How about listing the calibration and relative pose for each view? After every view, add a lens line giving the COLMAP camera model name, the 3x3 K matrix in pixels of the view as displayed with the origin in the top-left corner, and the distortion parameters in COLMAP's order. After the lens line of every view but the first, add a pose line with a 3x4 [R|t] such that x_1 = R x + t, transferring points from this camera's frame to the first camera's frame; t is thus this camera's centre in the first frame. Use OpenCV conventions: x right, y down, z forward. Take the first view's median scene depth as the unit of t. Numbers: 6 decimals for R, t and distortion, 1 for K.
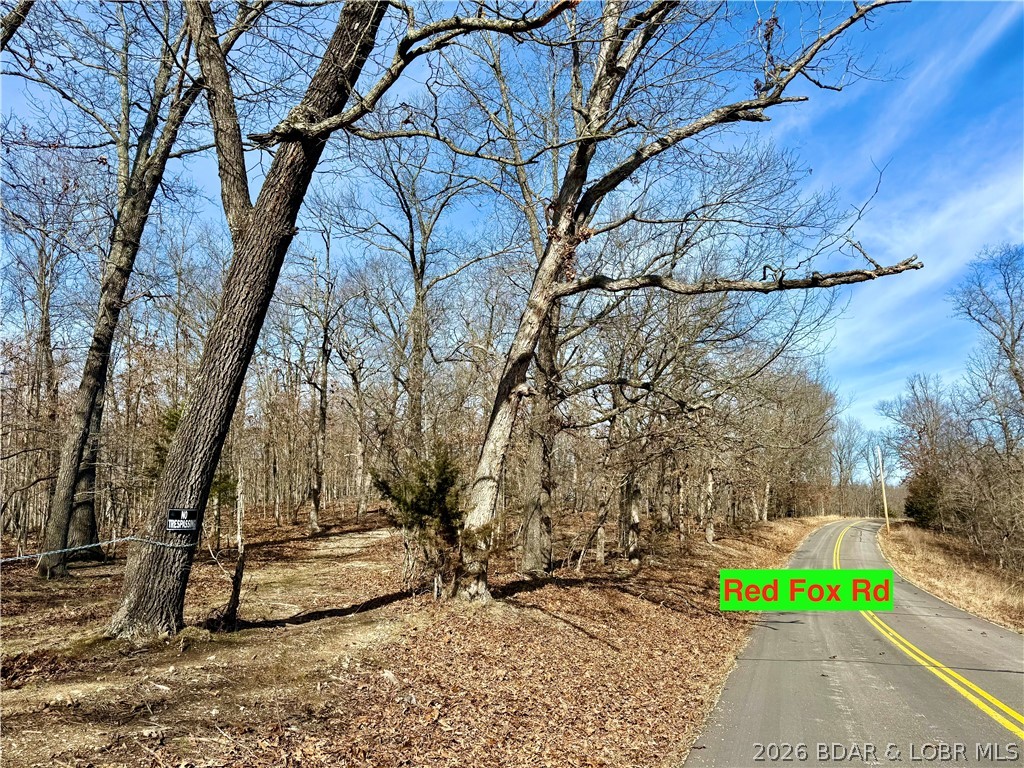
lens RADIAL K [[722.5, 0, 509.7], [0, 722.5, 387.9], [0, 0, 1]] dist [0.106008, -0.128238]
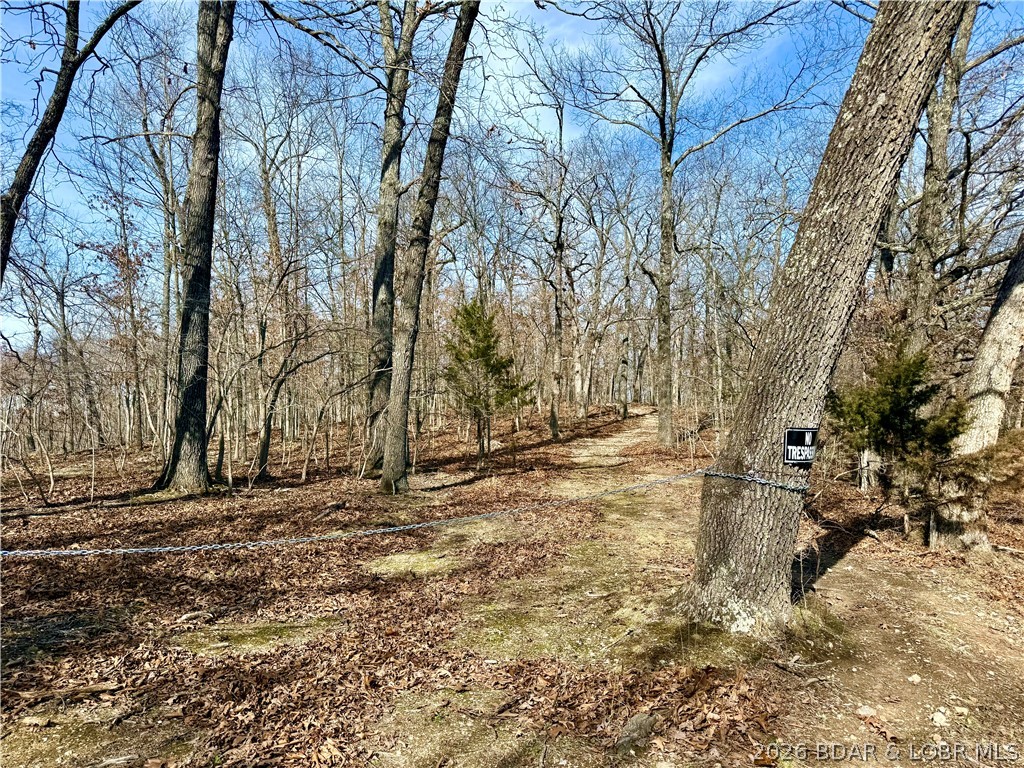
lens RADIAL K [[722.5, 0, 509.7], [0, 722.5, 387.9], [0, 0, 1]] dist [0.106008, -0.128238]
pose [[0.977368, -0.006074, -0.211460, -0.285278], [0.033553, 0.991386, 0.126603, 0.022844], [0.208870, -0.130832, 0.969152, 0.183353]]
